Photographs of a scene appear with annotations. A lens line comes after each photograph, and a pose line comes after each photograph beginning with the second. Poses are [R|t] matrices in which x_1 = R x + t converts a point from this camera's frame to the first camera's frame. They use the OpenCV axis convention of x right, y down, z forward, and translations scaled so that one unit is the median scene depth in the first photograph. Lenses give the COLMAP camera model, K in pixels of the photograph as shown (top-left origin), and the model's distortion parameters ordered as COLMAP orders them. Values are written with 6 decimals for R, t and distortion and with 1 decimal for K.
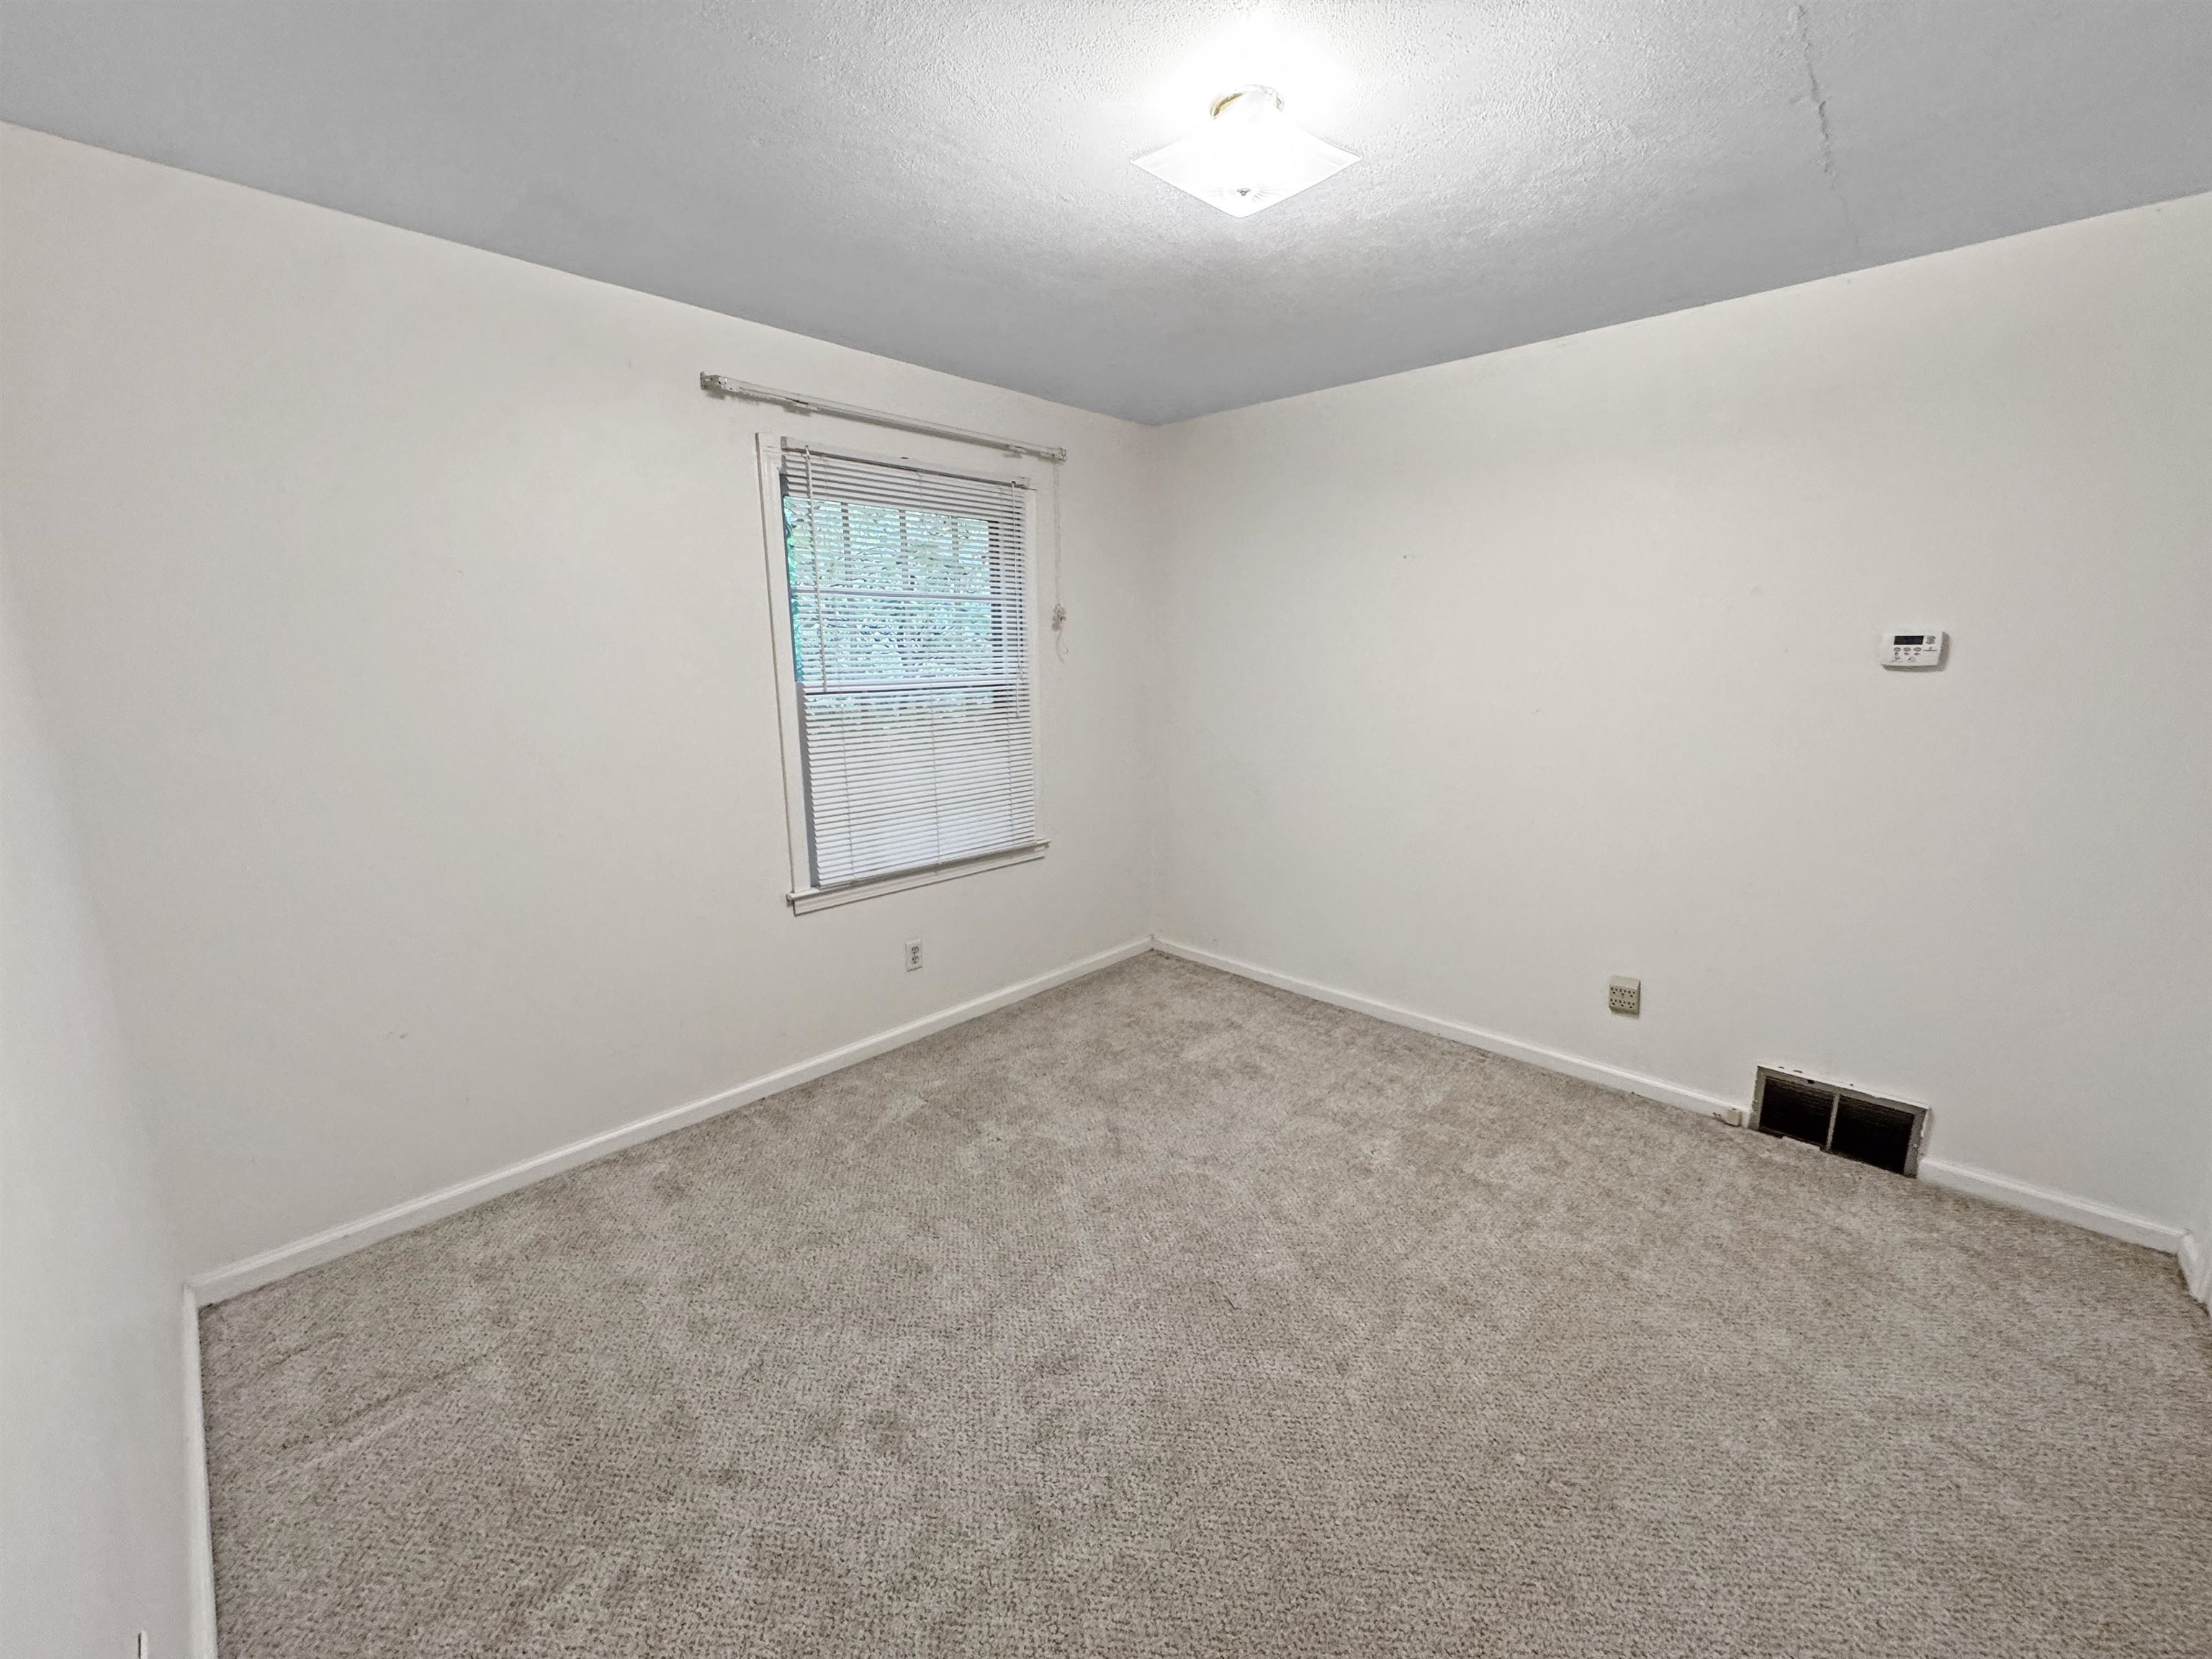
lens RADIAL K [[880.2, 0, 1102.2], [0, 880.2, 828.7], [0, 0, 1]] dist [-0.003141, 0.000410]
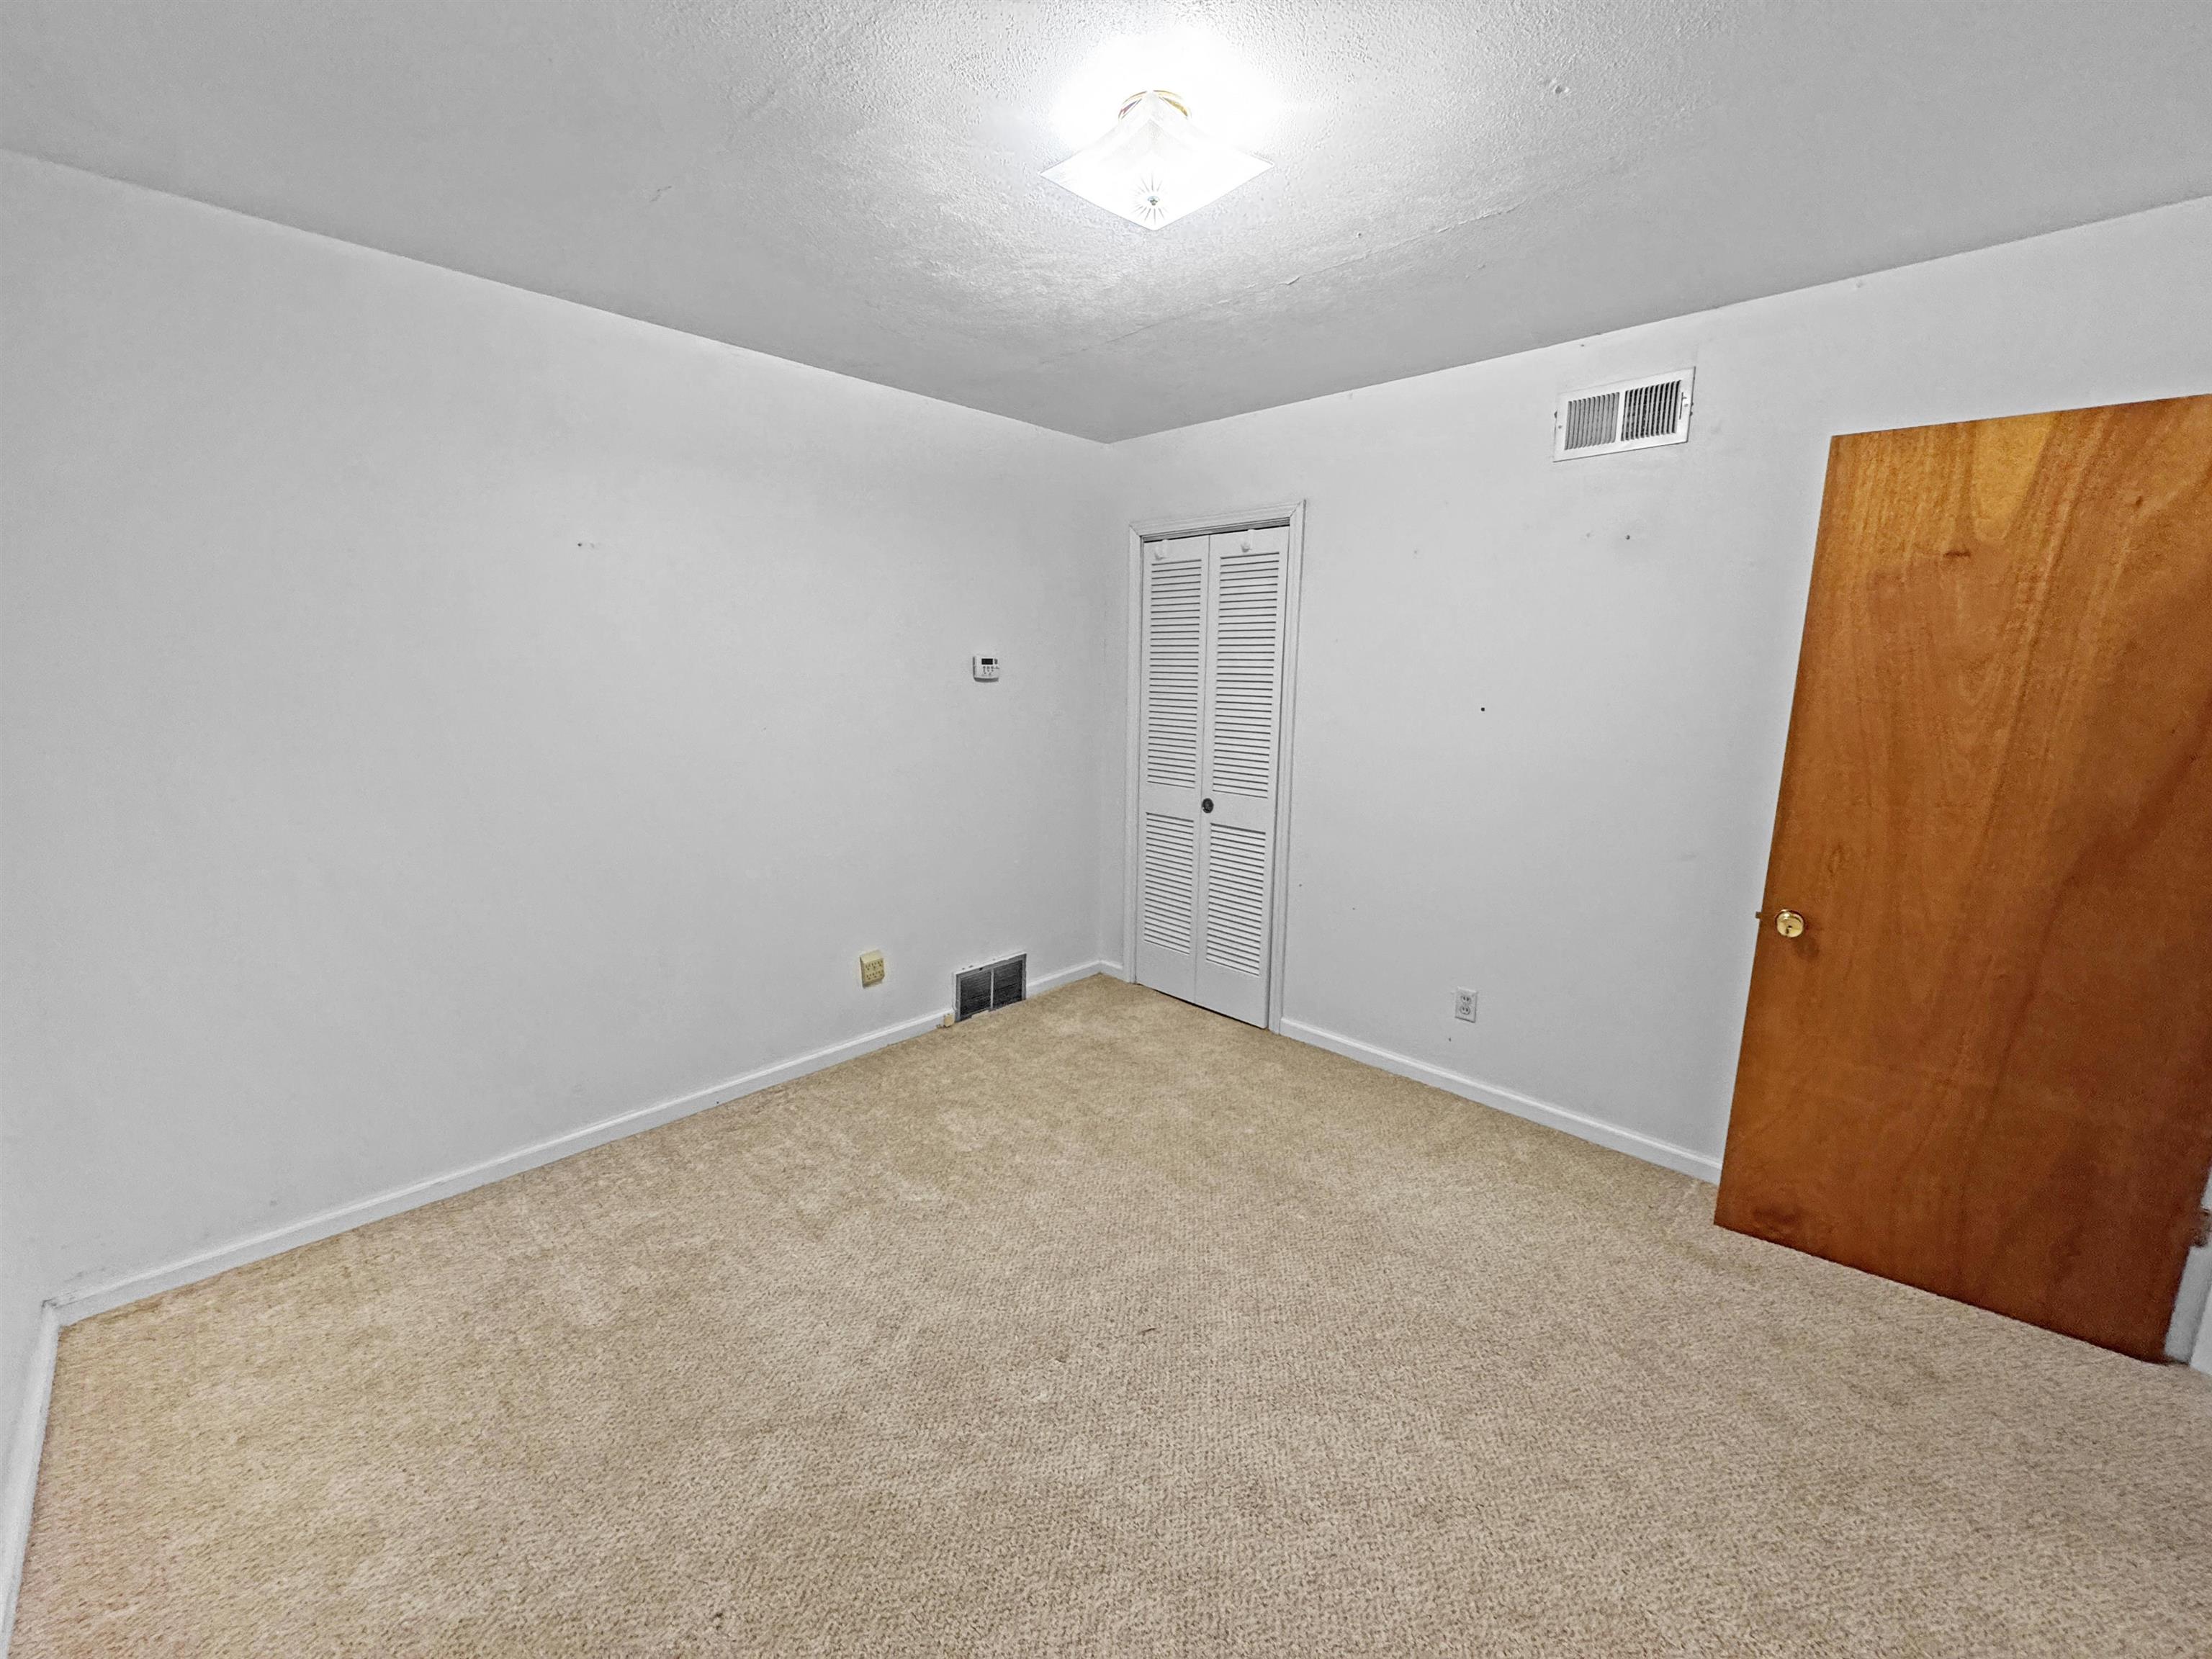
lens RADIAL K [[880.2, 0, 1106.2], [0, 880.2, 831.2], [0, 0, 1]] dist [-0.003141, 0.000410]
pose [[0.005218, -0.179164, 0.983805, -0.549143], [0.191160, 0.965854, 0.174881, -0.137055], [-0.981545, 0.187151, 0.039289, 0.688303]]
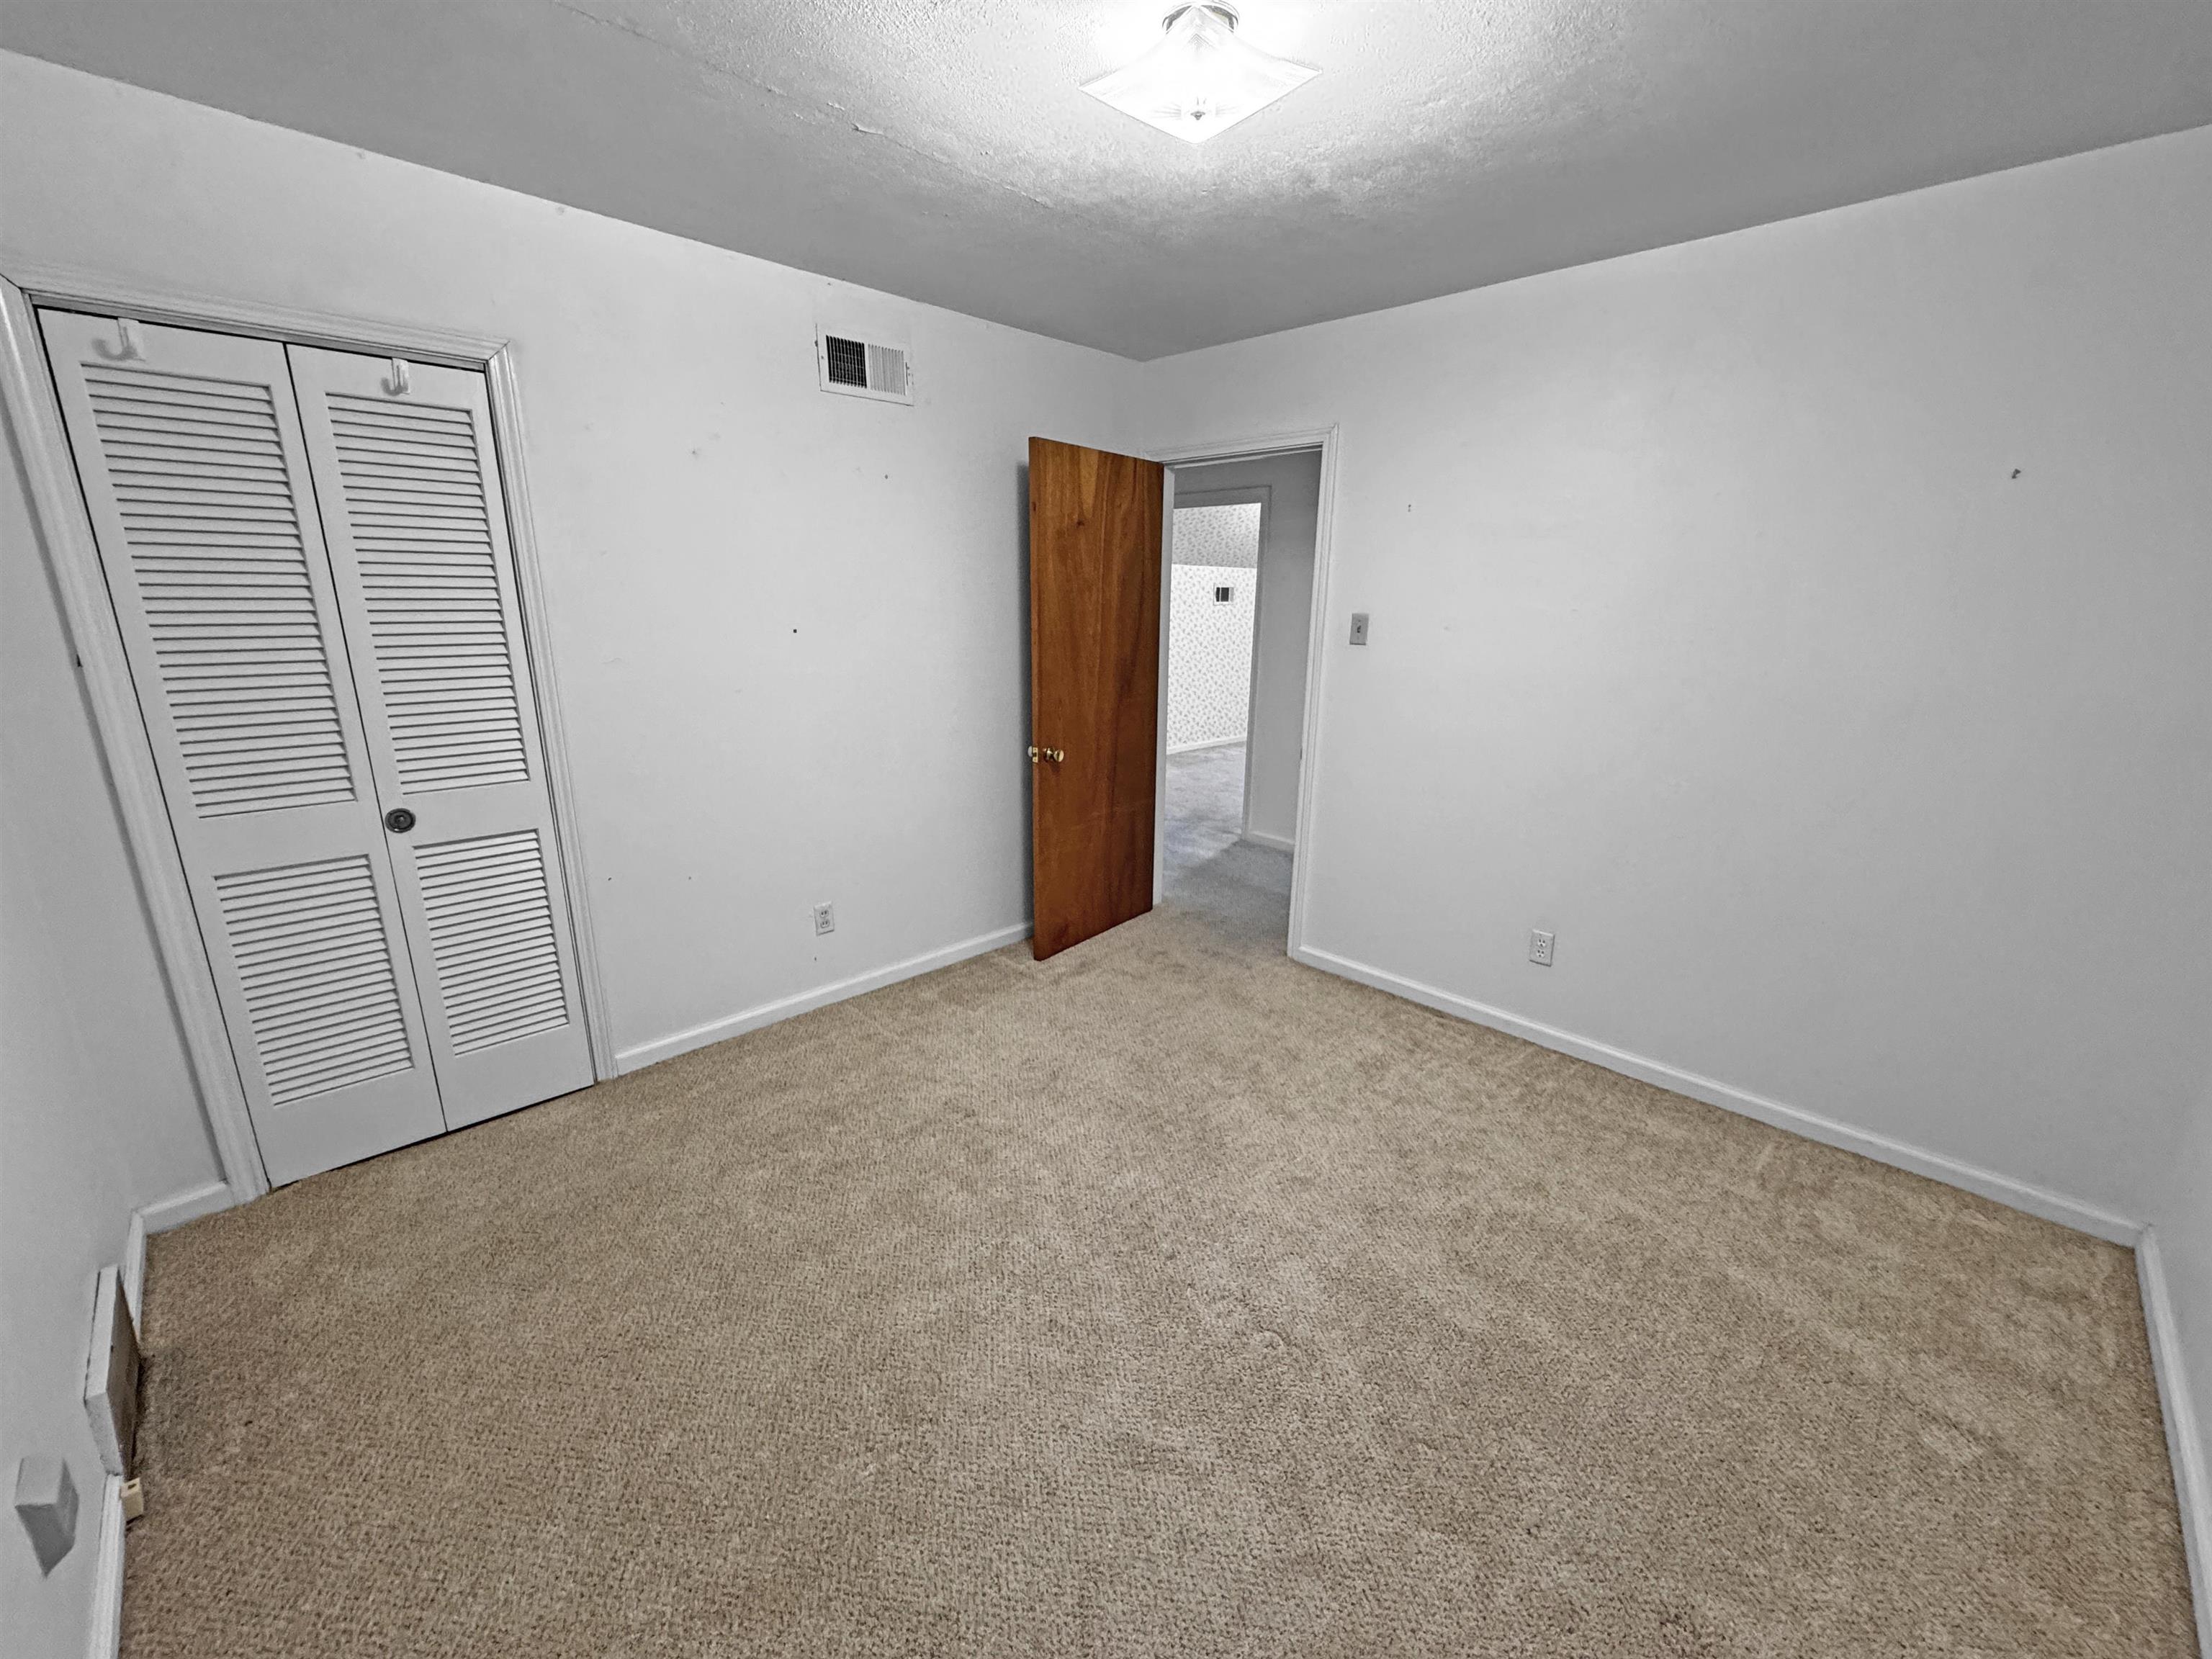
lens RADIAL K [[880.2, 0, 1106.6], [0, 880.2, 829.6], [0, 0, 1]] dist [-0.003141, 0.000410]
pose [[-0.999692, -0.009653, 0.022870, 0.132174], [0.001637, 0.893655, 0.448752, -0.271270], [-0.024769, 0.448651, -0.893363, 1.318506]]
